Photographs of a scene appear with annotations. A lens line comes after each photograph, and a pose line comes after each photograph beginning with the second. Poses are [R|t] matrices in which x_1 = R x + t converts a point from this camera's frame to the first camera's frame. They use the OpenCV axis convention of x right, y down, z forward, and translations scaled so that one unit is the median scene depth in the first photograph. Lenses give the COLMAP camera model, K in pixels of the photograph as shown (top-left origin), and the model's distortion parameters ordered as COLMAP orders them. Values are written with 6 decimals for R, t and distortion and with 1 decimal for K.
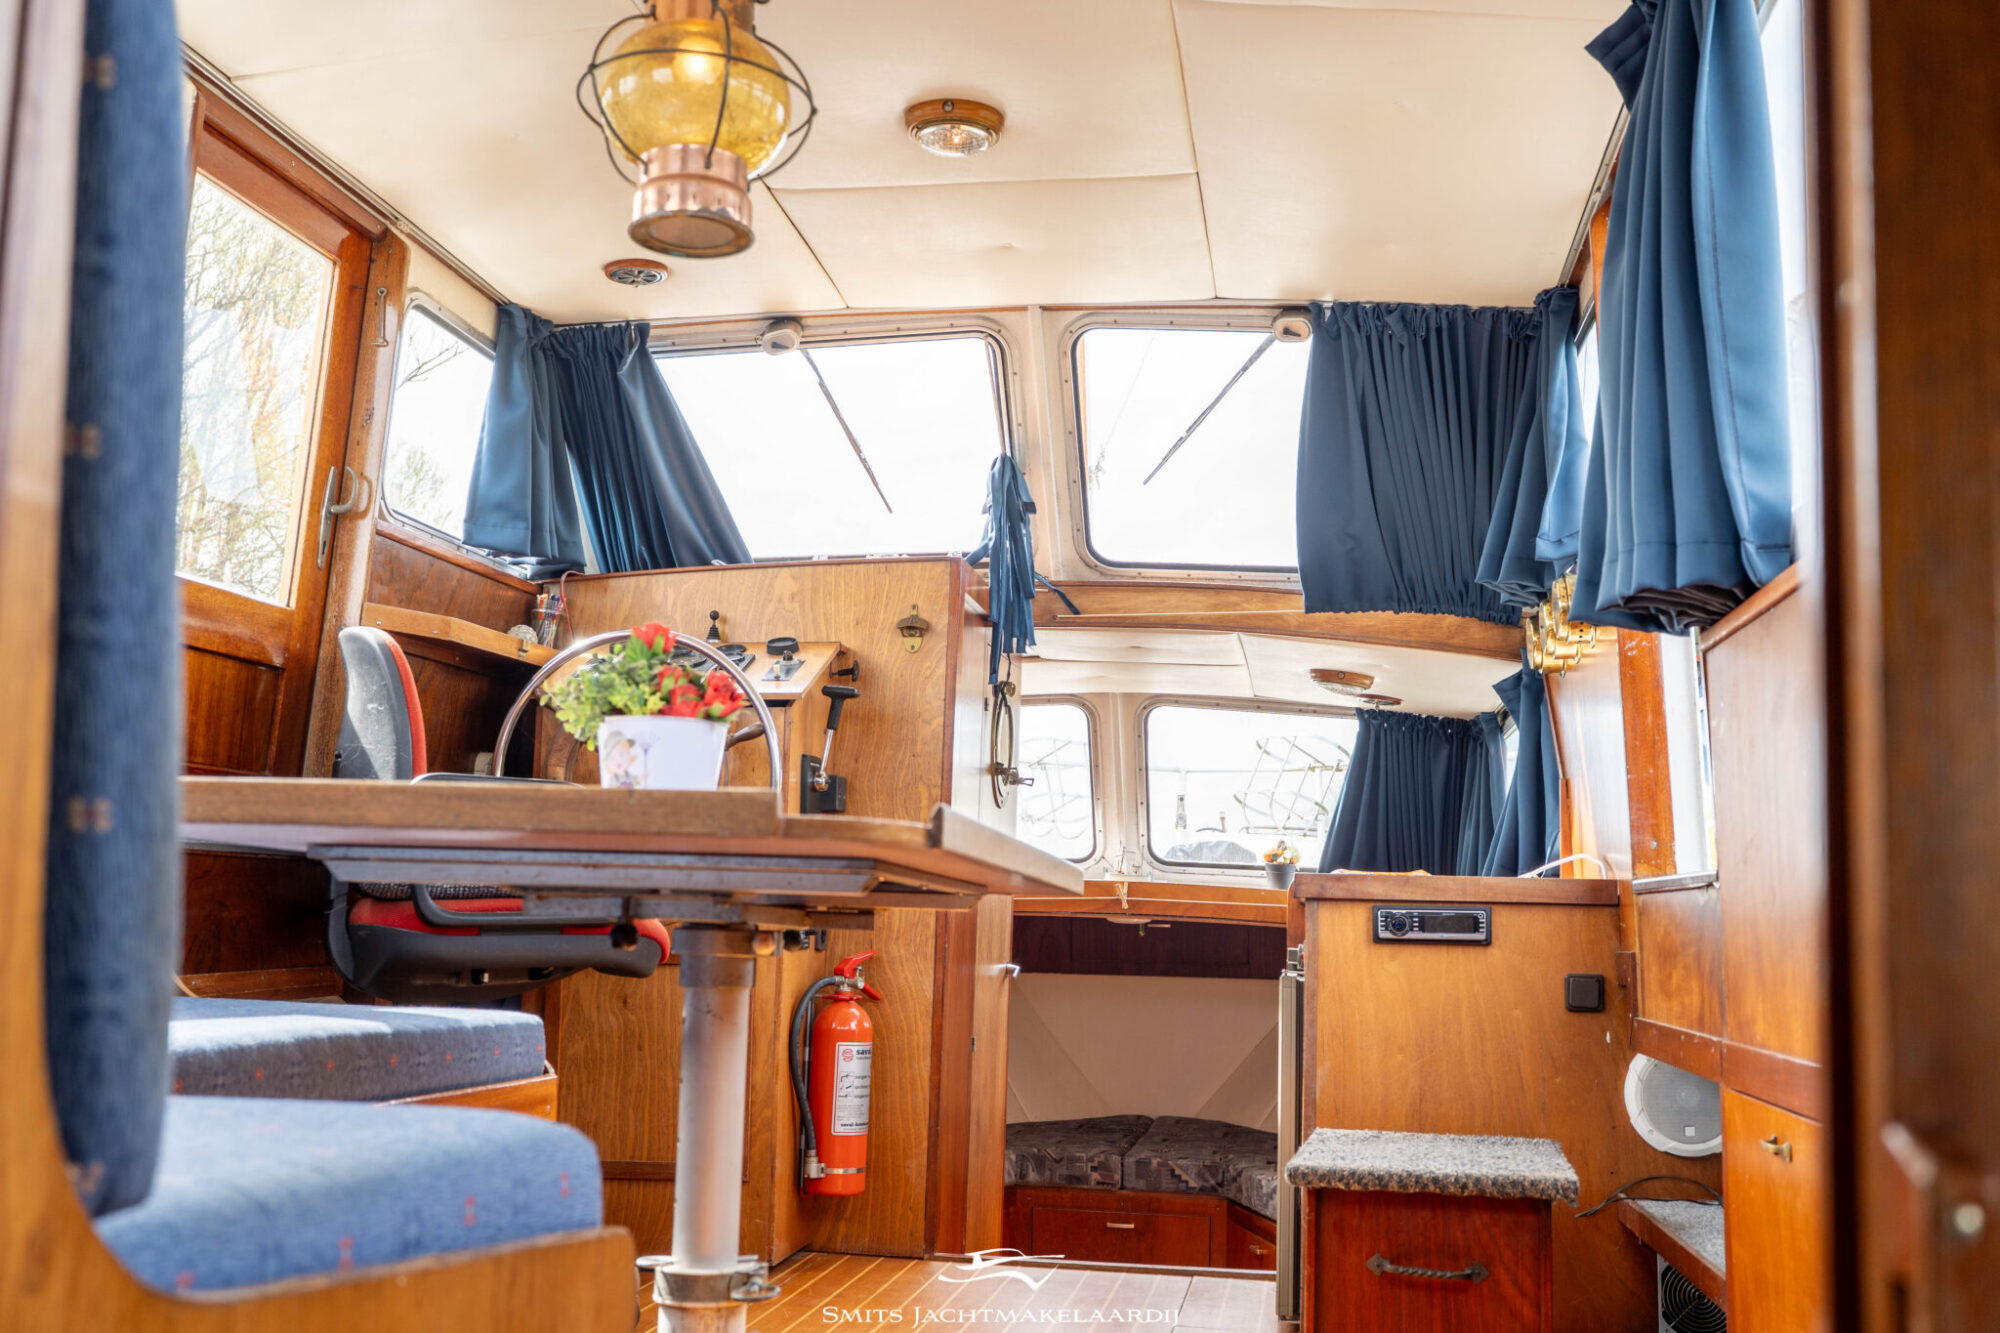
lens RADIAL K [[1994.5, 0, 1000.0], [0, 1994.5, 666.5], [0, 0, 1]] dist [0.010623, -0.021254]
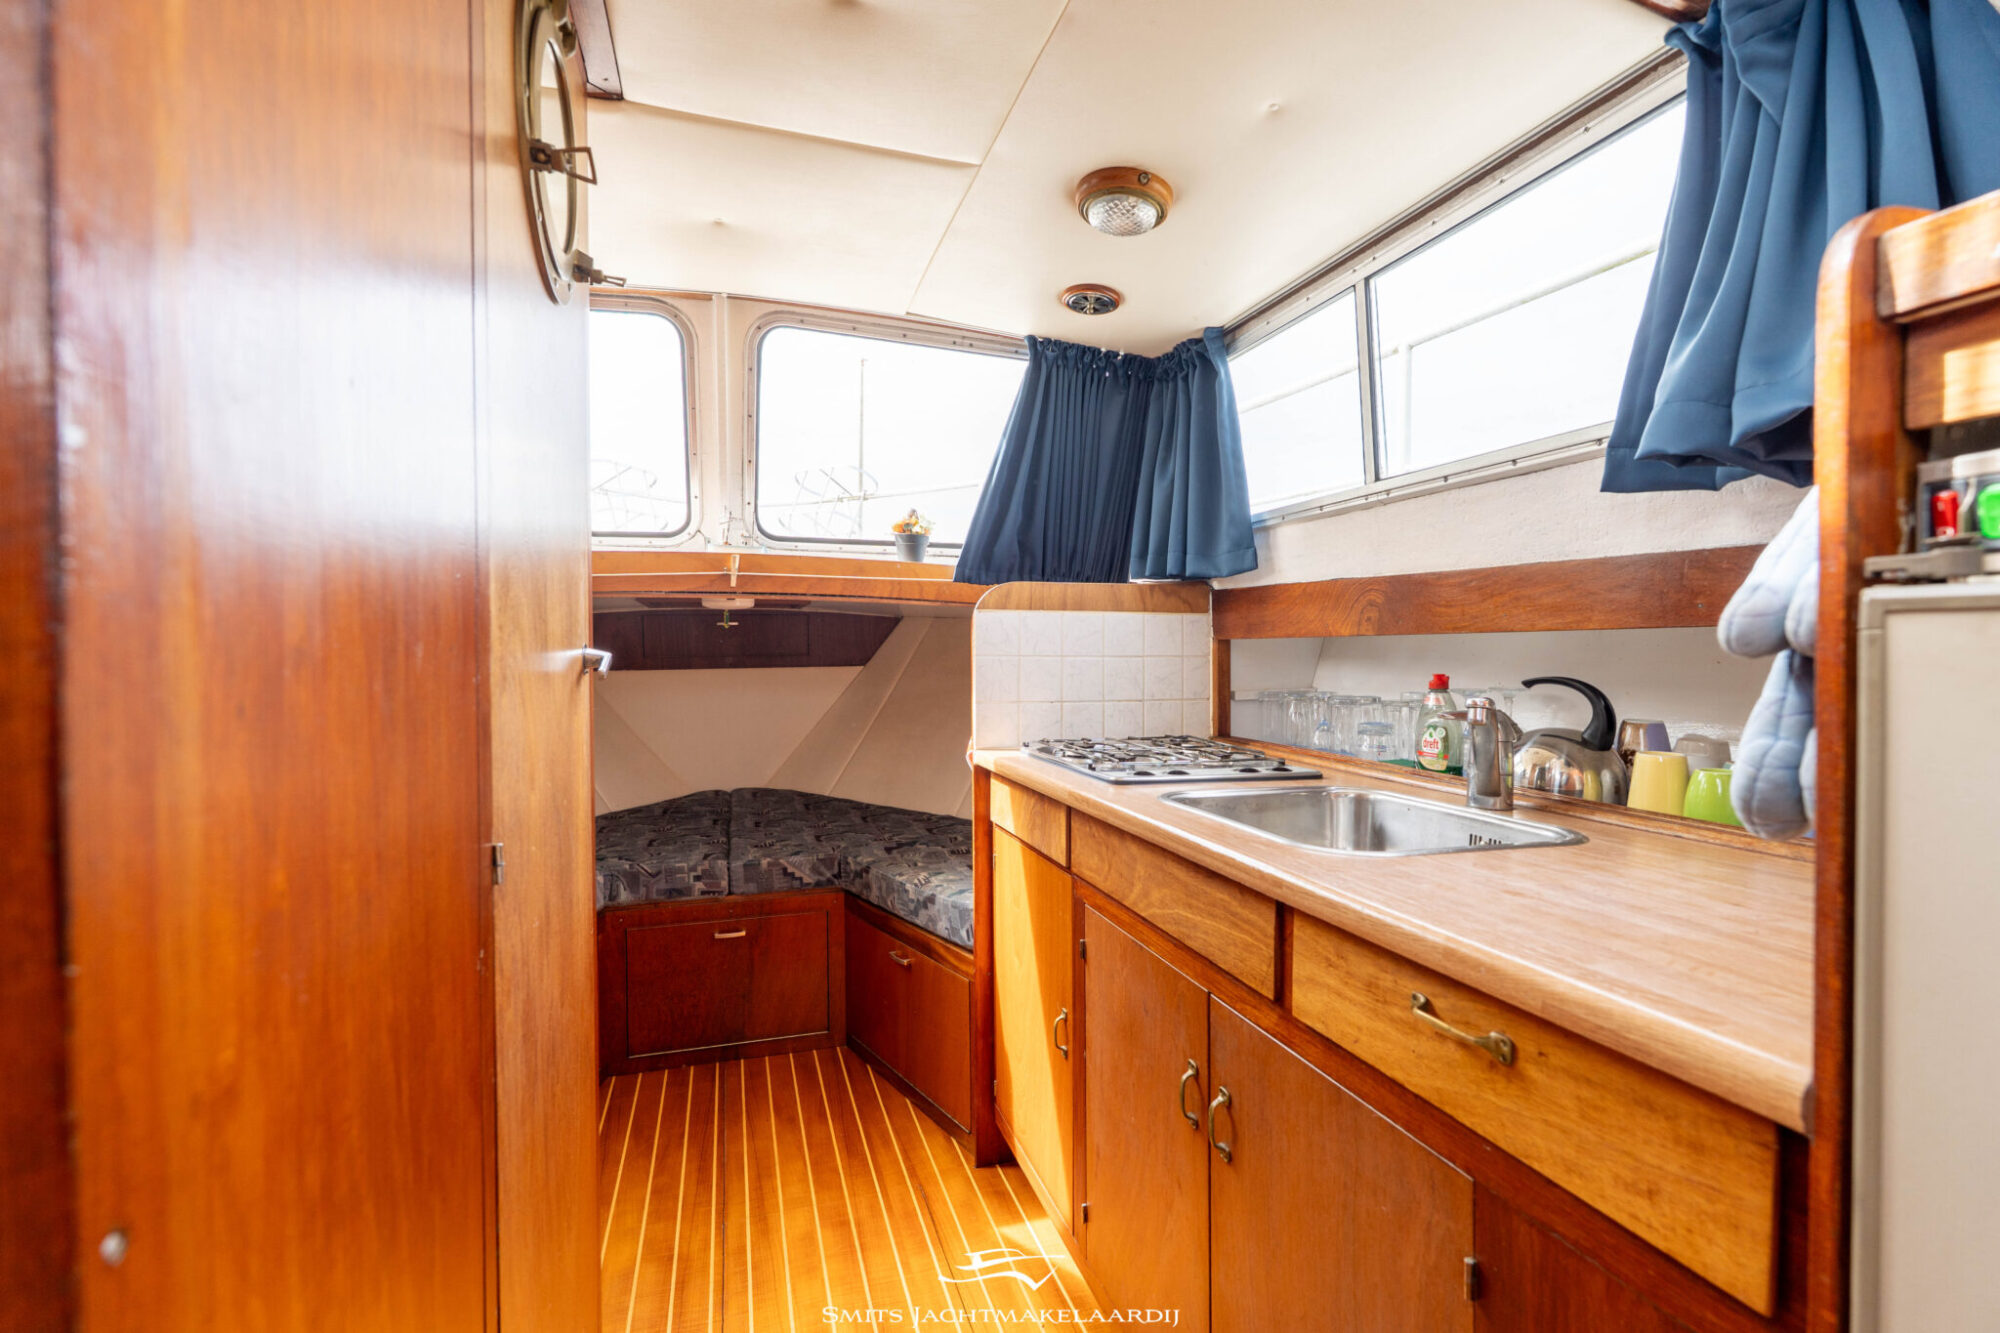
lens RADIAL K [[881.2, 0, 995.7], [0, 881.2, 666.6], [0, 0, 1]] dist [-0.003637, 0.000077]
pose [[0.900448, -0.047162, 0.432398, 0.000920], [-0.019925, 0.988588, 0.149320, 0.170367], [-0.434506, -0.143071, 0.889233, 1.089913]]
